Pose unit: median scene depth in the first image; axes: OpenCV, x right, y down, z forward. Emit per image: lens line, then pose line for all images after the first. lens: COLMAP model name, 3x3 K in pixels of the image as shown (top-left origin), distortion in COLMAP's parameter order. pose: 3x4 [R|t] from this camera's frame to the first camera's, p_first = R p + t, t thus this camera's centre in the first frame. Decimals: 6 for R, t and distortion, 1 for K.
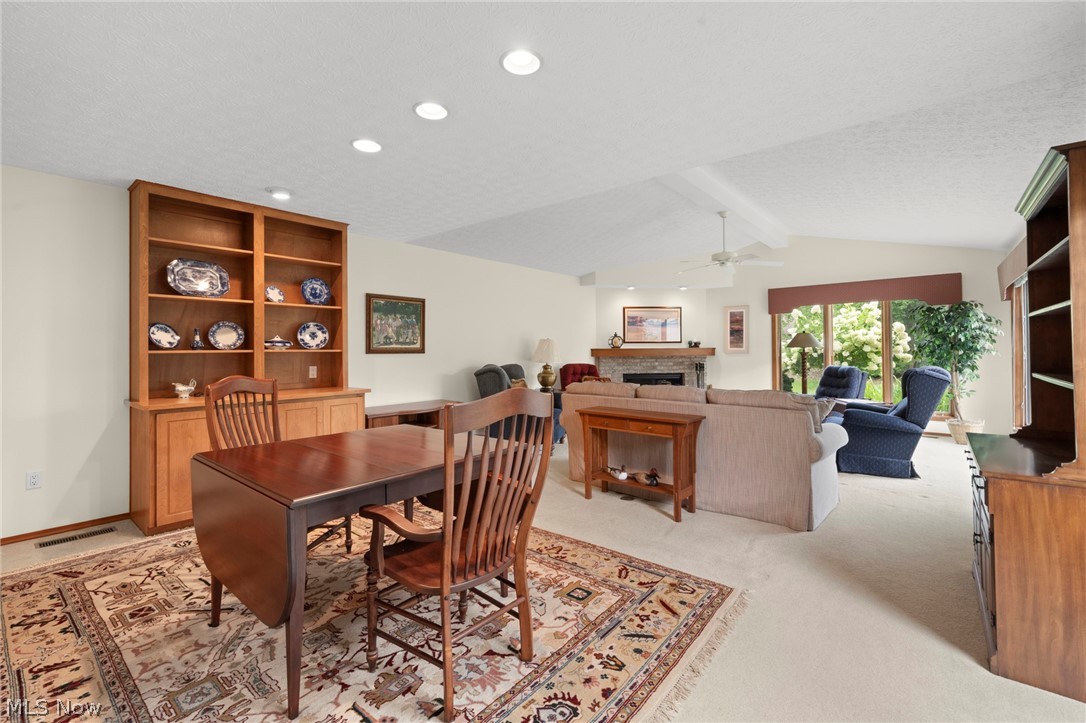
lens RADIAL K [[467.7, 0, 540.5], [0, 467.7, 346.9], [0, 0, 1]] dist [-0.000147, 0.000244]
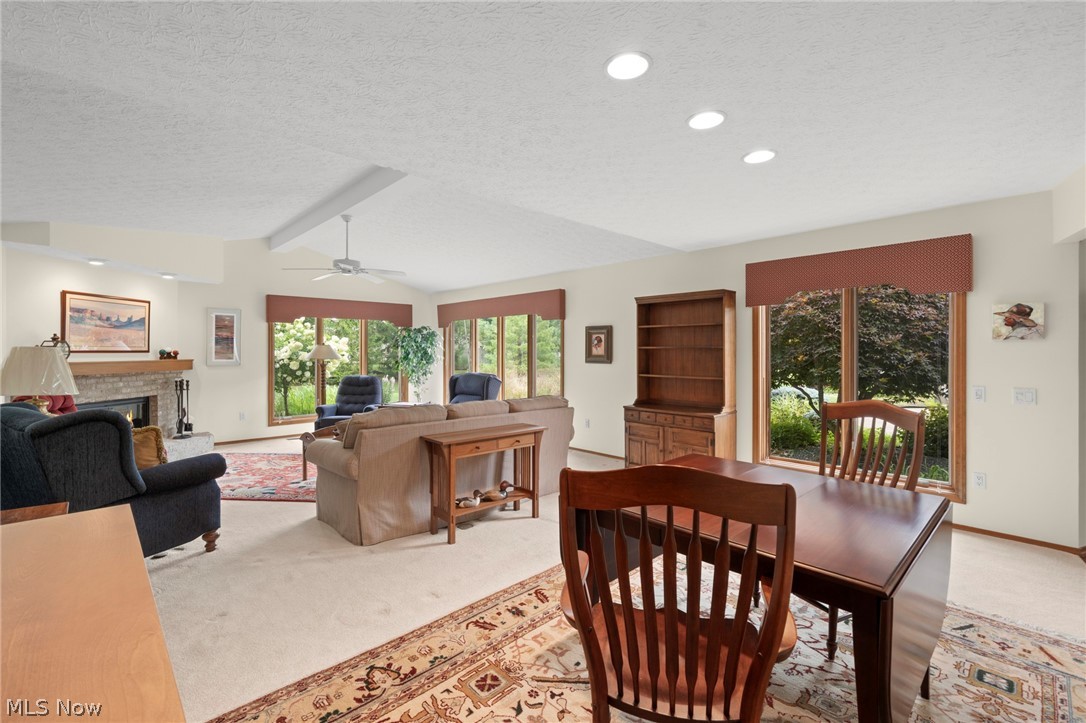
lens RADIAL K [[473.3, 0, 541.4], [0, 473.3, 350.4], [0, 0, 1]] dist [-0.001676, -0.000319]
pose [[0.109567, 0.009513, 0.993934, -0.364358], [-0.006549, 0.999939, -0.008848, -0.010216], [-0.993958, -0.005540, 0.109623, 0.367125]]
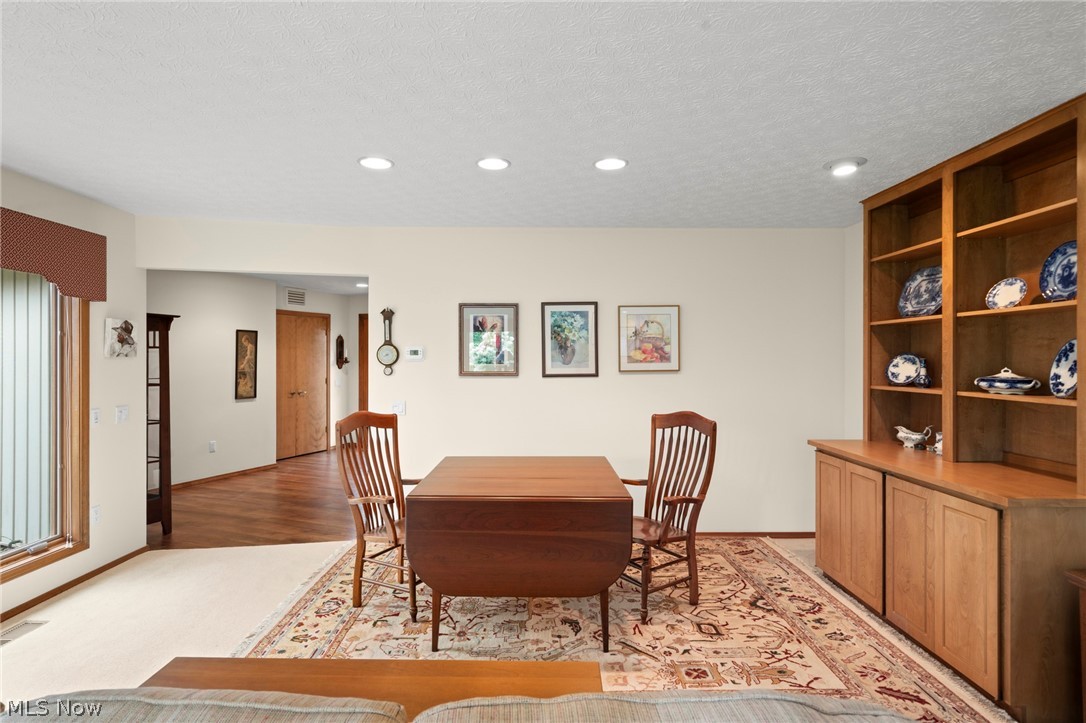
lens RADIAL K [[573.7, 0, 541.1], [0, 573.7, 361.2], [0, 0, 1]] dist [0.000604, -0.000301]
pose [[-0.760388, 0.009447, -0.649401, 0.156241], [0.009467, 0.999949, 0.003462, -0.020947], [0.649400, -0.003515, -0.760439, 0.612849]]
